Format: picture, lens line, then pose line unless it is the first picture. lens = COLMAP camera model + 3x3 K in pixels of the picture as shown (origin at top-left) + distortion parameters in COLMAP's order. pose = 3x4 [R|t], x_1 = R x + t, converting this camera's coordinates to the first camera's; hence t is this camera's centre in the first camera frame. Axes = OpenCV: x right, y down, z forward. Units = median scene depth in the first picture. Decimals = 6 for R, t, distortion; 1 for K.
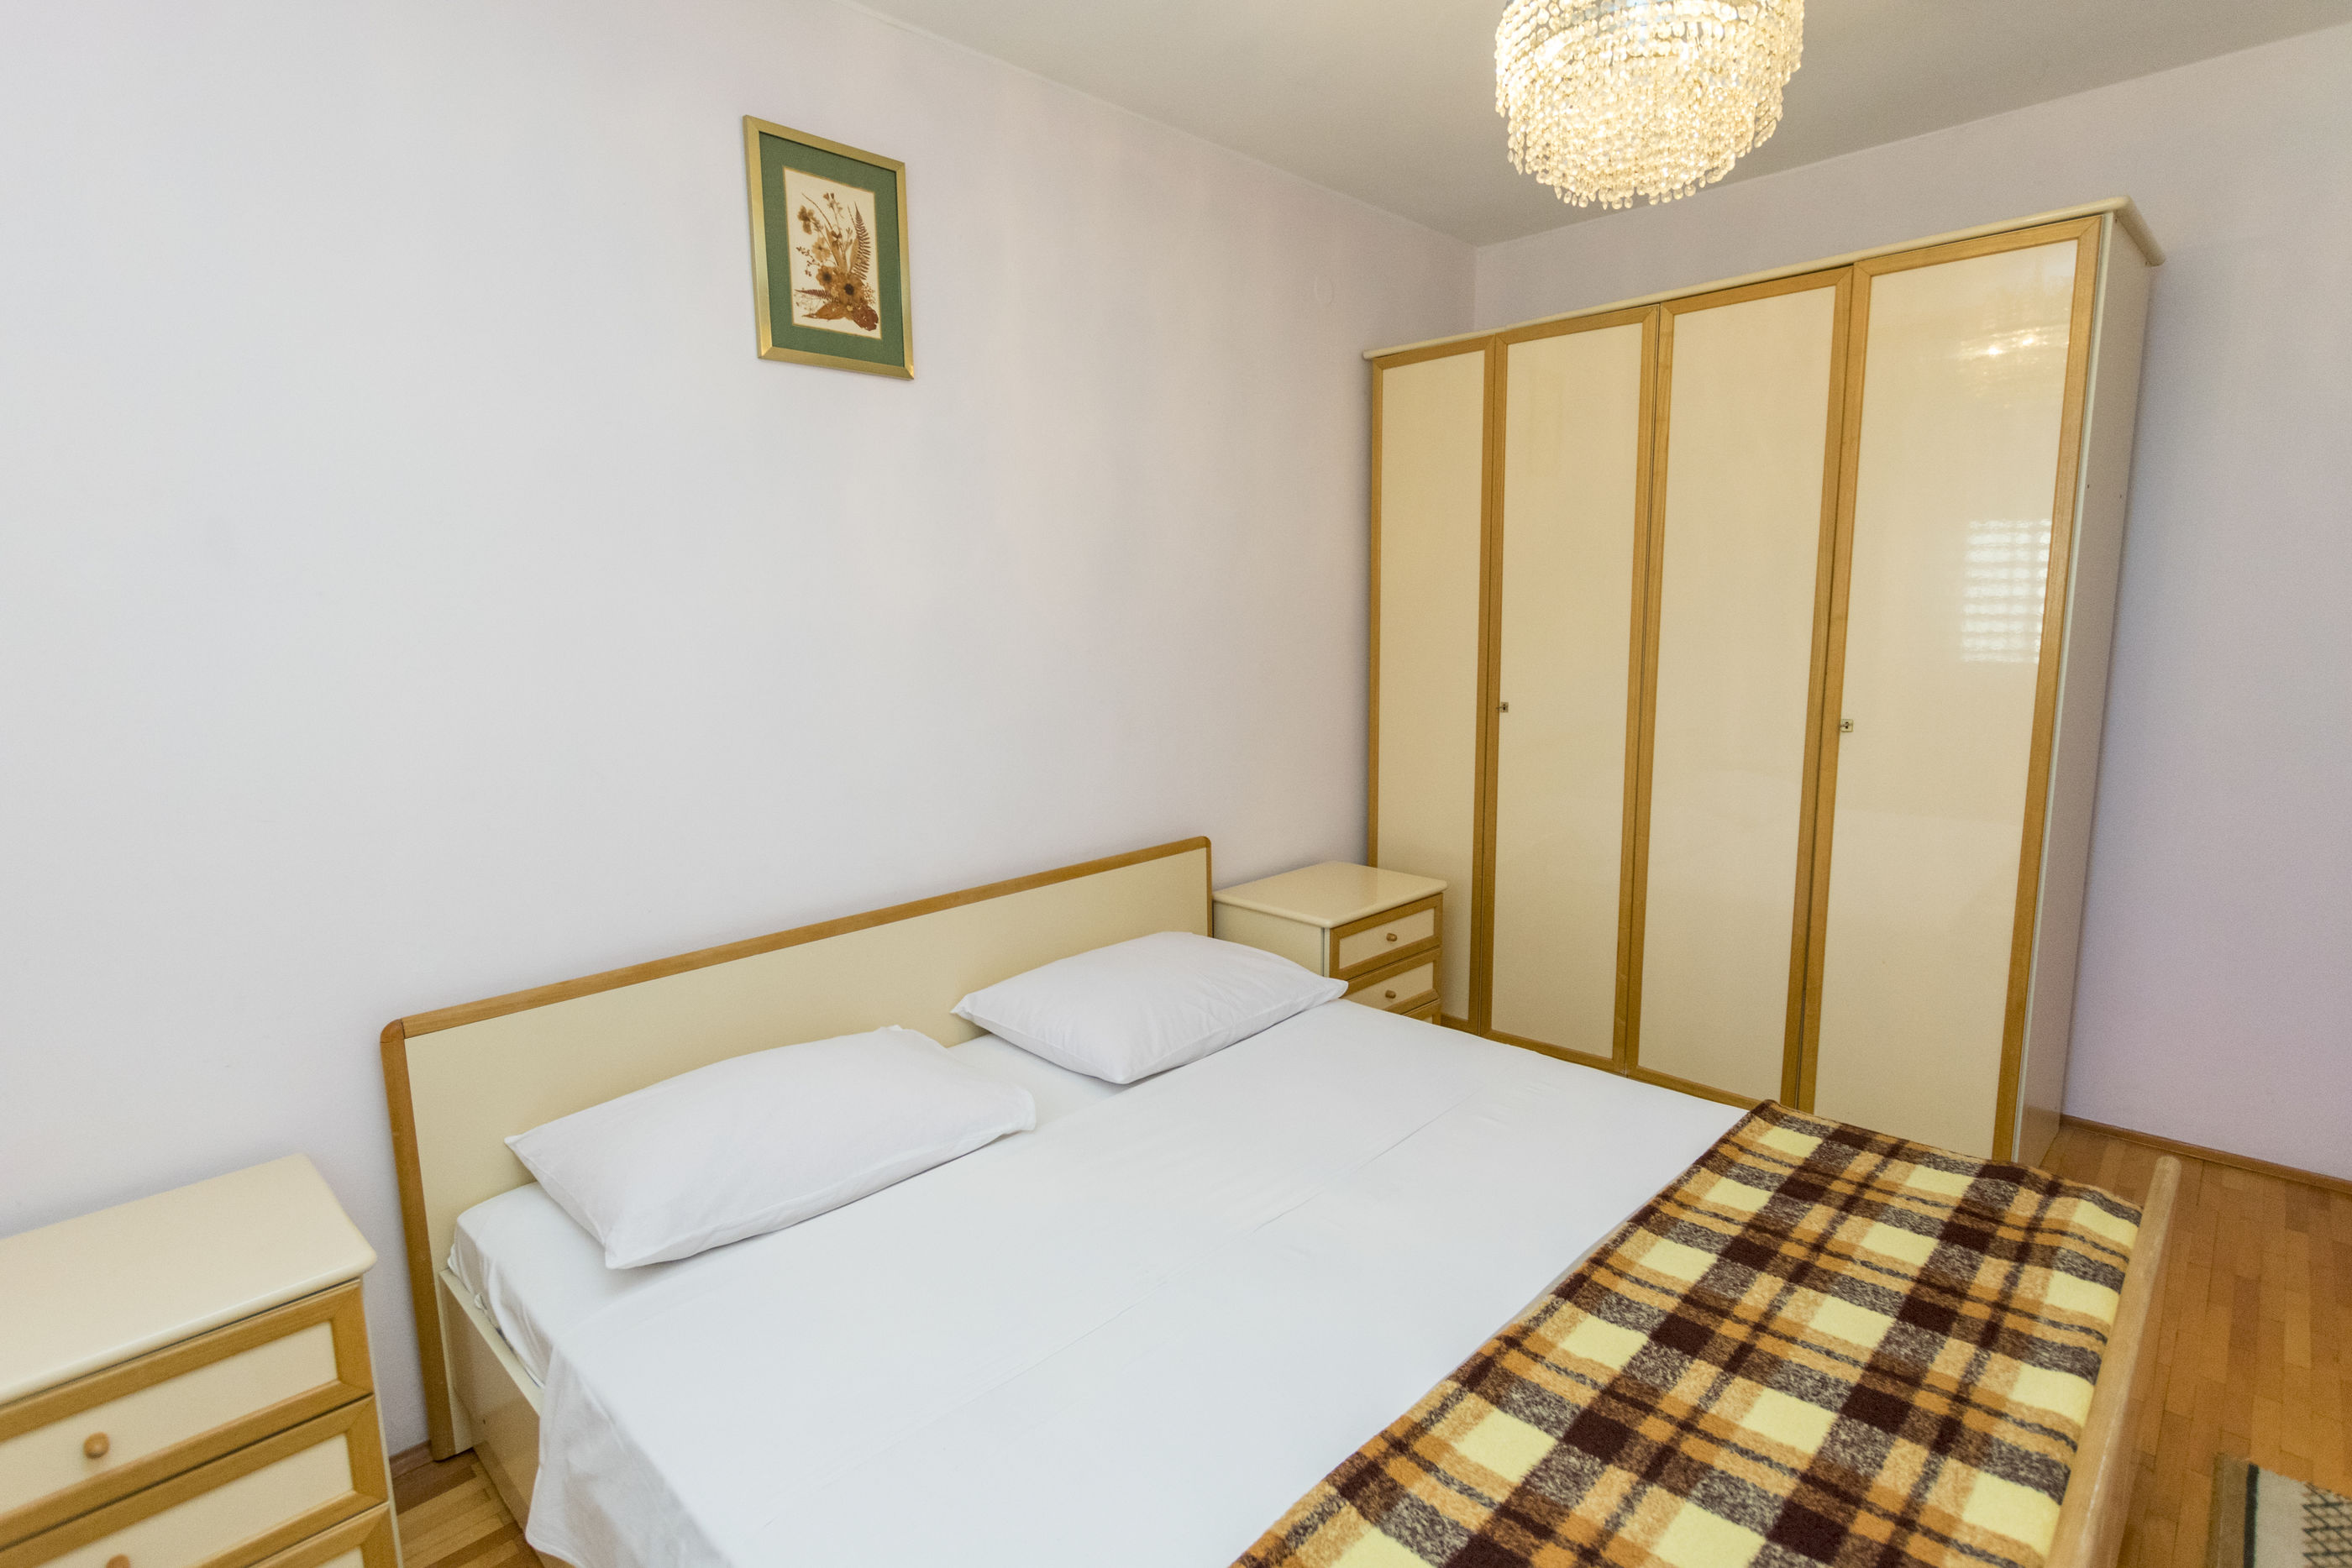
lens RADIAL K [[1156.0, 0, 1175.9], [0, 1156.0, 785.5], [0, 0, 1]] dist [0.000800, -0.000894]
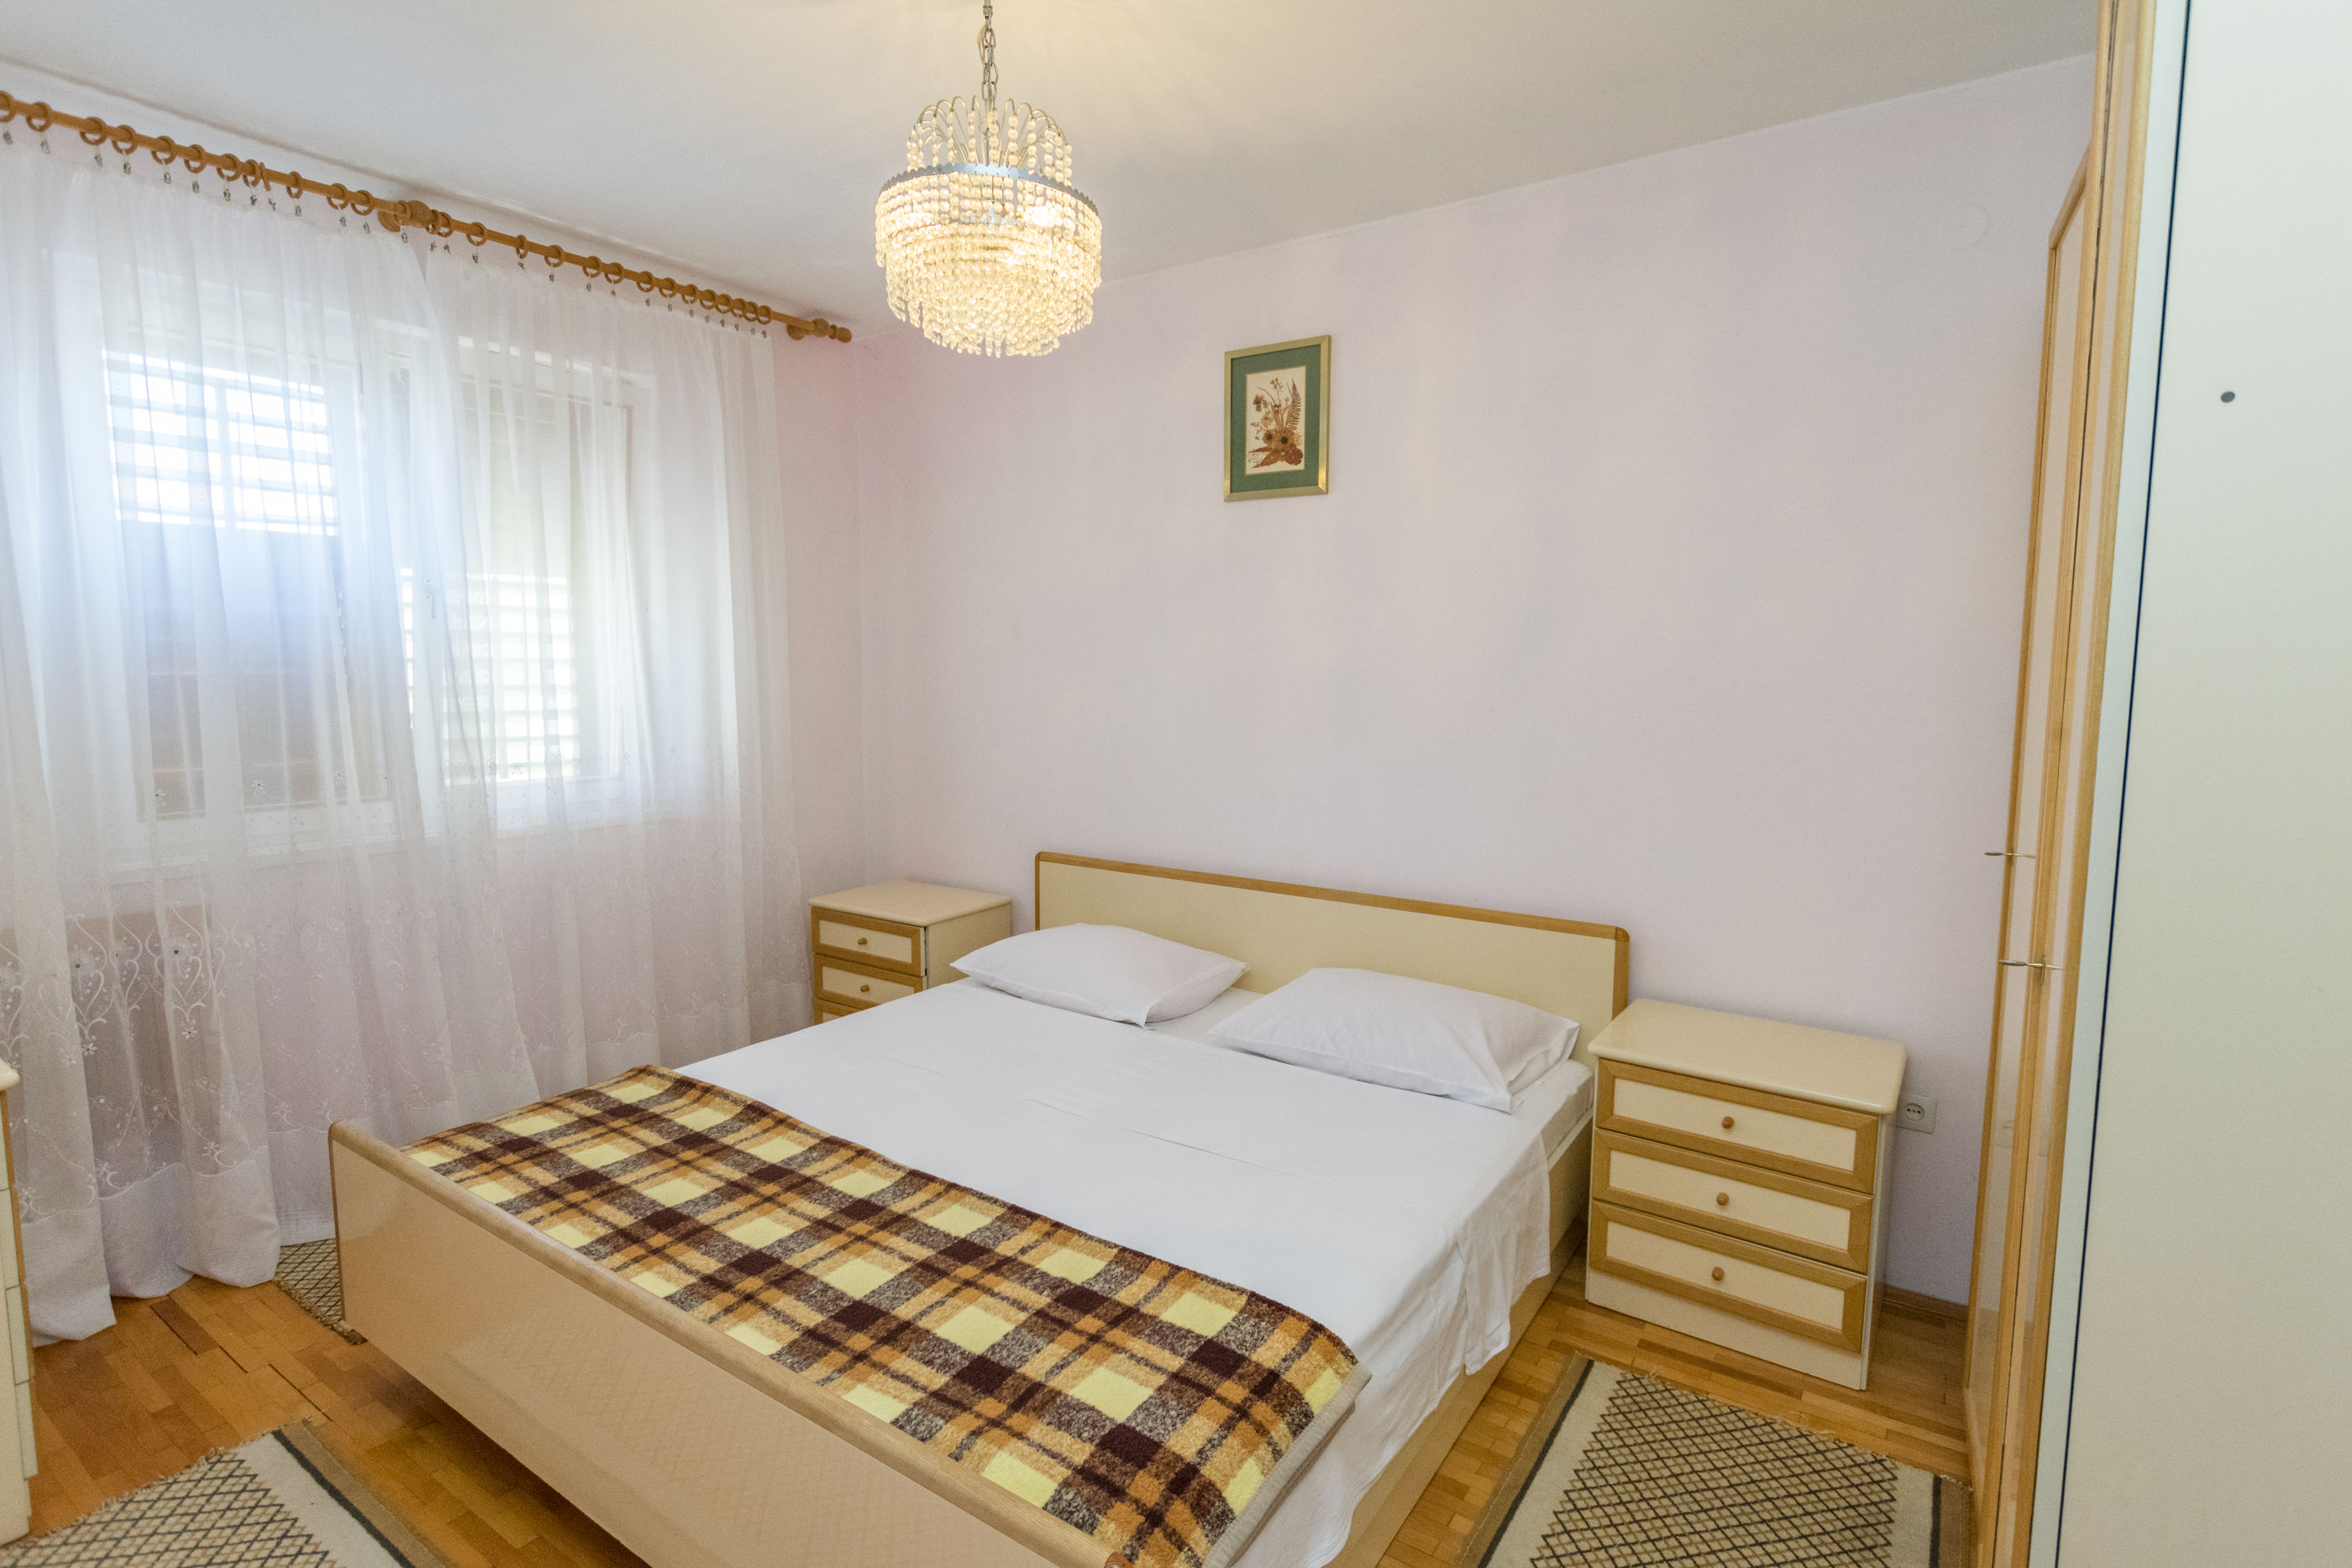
lens RADIAL K [[1156.0, 0, 1174.5], [0, 1156.0, 779.1], [0, 0, 1]] dist [0.000800, -0.000894]
pose [[0.164487, 0.121229, -0.978901, 1.180186], [-0.166612, 0.981573, 0.093564, -0.136093], [0.972206, 0.147707, 0.181655, 0.698612]]
